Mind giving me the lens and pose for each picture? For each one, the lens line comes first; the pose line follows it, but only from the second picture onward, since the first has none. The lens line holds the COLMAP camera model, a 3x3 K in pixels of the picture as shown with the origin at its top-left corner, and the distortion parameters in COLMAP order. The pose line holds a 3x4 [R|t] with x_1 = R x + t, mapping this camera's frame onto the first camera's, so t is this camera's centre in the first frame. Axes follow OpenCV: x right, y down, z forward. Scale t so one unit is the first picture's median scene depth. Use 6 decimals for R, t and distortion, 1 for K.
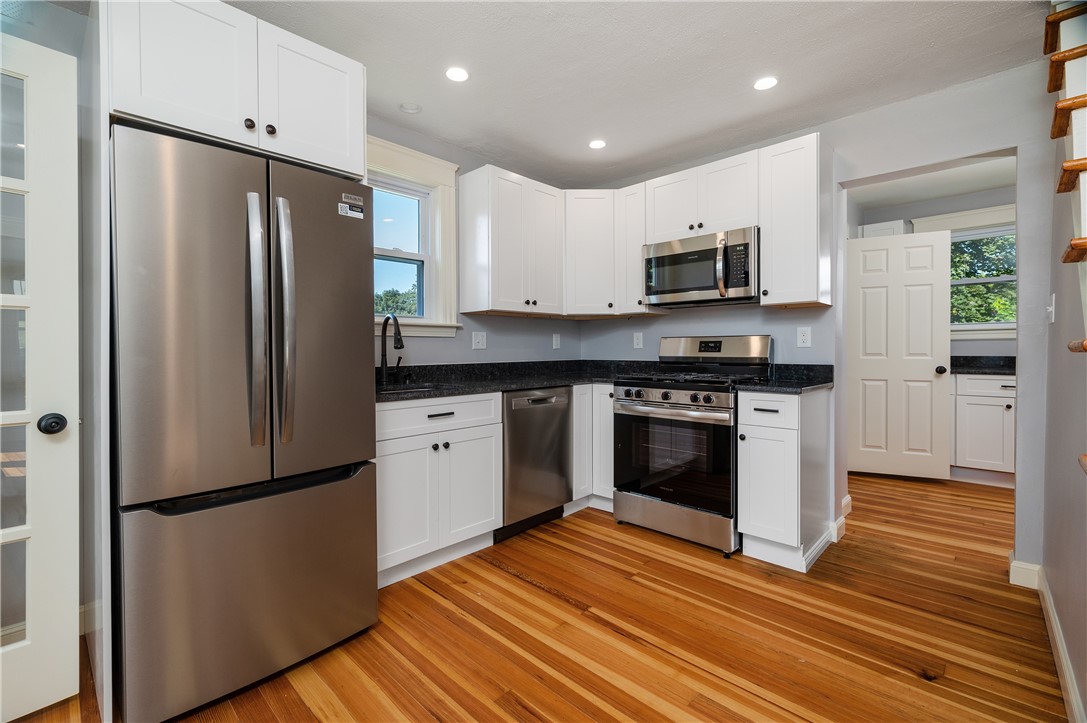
lens RADIAL K [[478.6, 0, 537.7], [0, 478.6, 353.6], [0, 0, 1]] dist [0.002476, 0.000058]
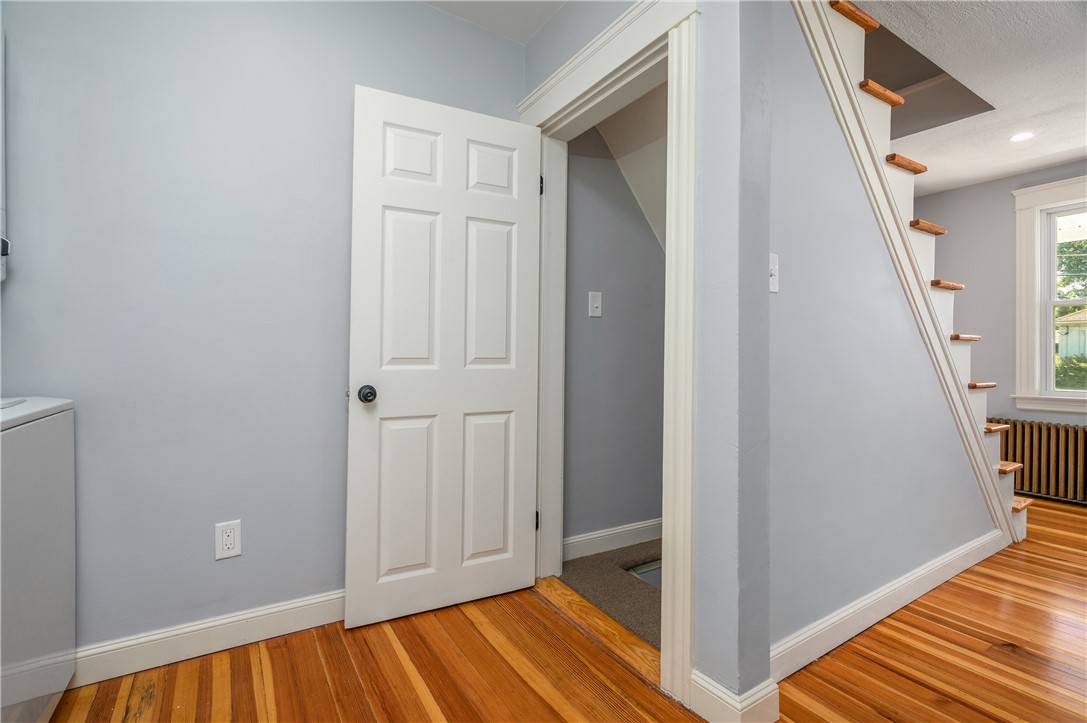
lens RADIAL K [[493.9, 0, 537.4], [0, 493.9, 357.5], [0, 0, 1]] dist [0.000556, 0.001296]
pose [[-0.969963, -0.002970, 0.243235, 0.917808], [-0.000103, 0.999930, 0.011800, 0.018162], [-0.243254, 0.011420, -0.969896, 1.356932]]
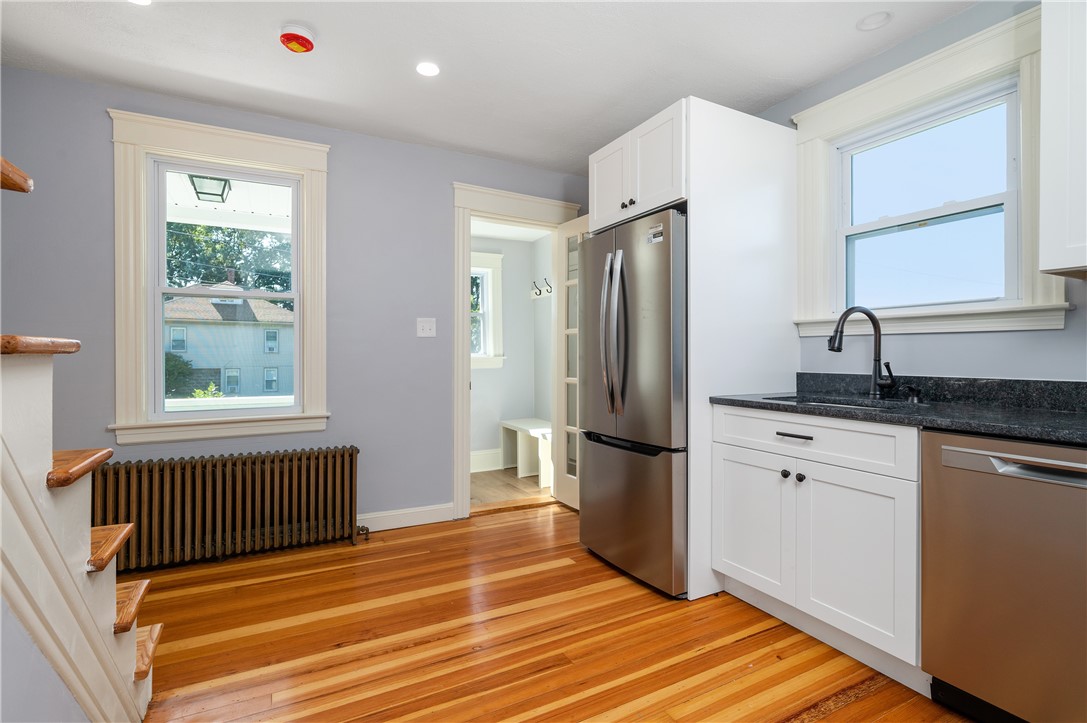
lens RADIAL K [[493.9, 0, 525.3], [0, 493.9, 355.0], [0, 0, 1]] dist [0.000556, 0.001296]
pose [[-0.312532, 0.005893, -0.949889, 0.592173], [-0.011790, 0.999880, 0.010083, -0.005702], [0.949834, 0.014350, -0.312425, 0.704236]]
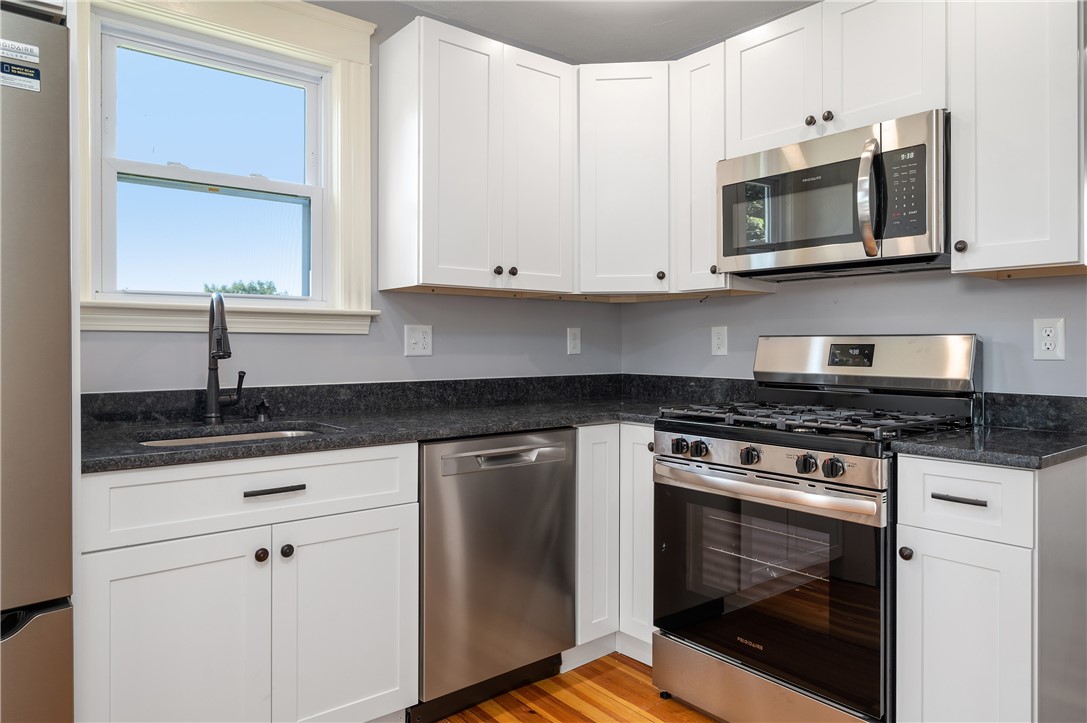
lens RADIAL K [[706.8, 0, 539.4], [0, 706.8, 343.4], [0, 0, 1]] dist [0.004070, -0.005999]
pose [[0.992517, 0.006203, -0.121946, 0.140538], [-0.007736, 0.999897, -0.012103, -0.017810], [0.121859, 0.012956, 0.992463, 0.243002]]
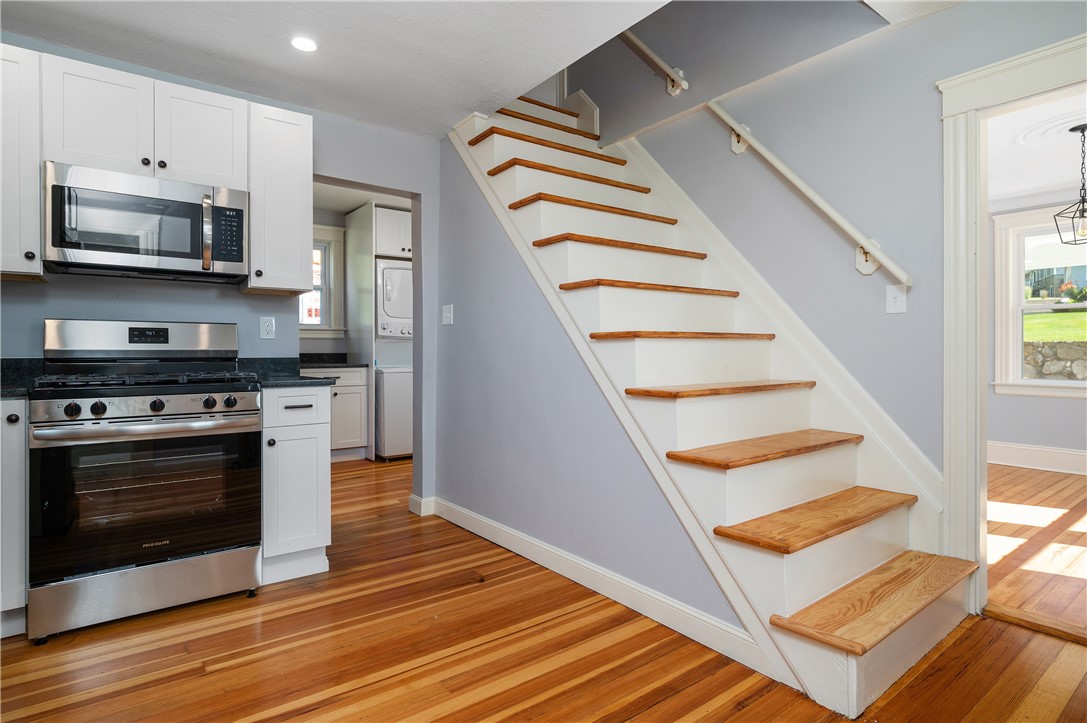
lens RADIAL K [[571.5, 0, 537.8], [0, 571.5, 353.9], [0, 0, 1]] dist [0.003748, -0.000336]
pose [[0.155958, 0.000143, 0.987764, -0.447288], [0.010706, 0.999941, -0.001836, 0.023279], [-0.987706, 0.010861, 0.155947, 0.345067]]
